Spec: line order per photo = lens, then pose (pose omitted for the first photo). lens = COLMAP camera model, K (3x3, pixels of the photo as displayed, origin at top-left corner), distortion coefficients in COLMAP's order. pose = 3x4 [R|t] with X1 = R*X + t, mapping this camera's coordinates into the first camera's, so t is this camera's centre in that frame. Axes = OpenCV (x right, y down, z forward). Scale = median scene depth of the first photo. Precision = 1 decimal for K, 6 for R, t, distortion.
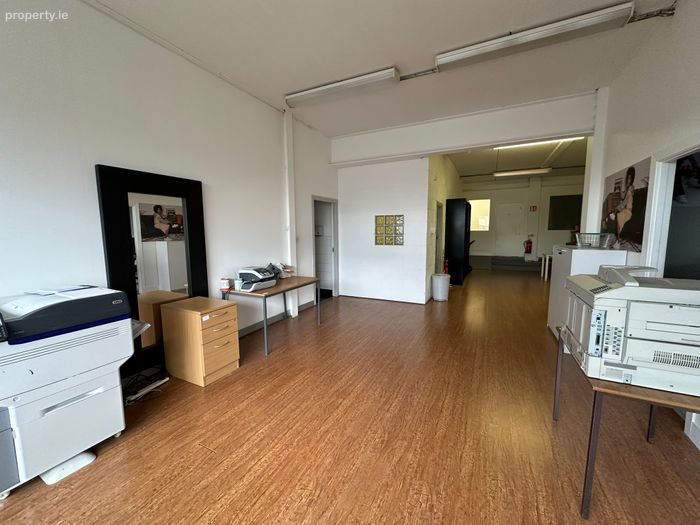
lens RADIAL K [[280.1, 0, 349.5], [0, 280.1, 262.2], [0, 0, 1]] dist [-0.001844, 0.000199]
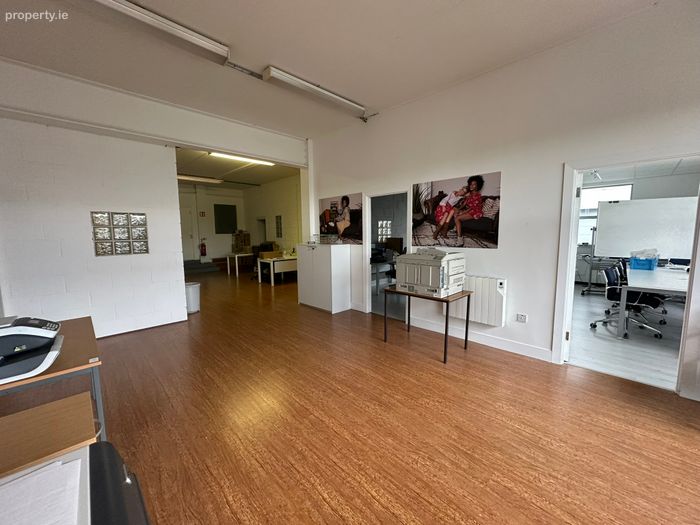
lens RADIAL K [[280.1, 0, 348.2], [0, 280.1, 261.7], [0, 0, 1]] dist [-0.001844, 0.000199]
pose [[0.320052, -0.096916, 0.942430, -0.613775], [0.114399, 0.991429, 0.063105, -0.040345], [-0.940468, 0.087616, 0.328395, 0.412679]]
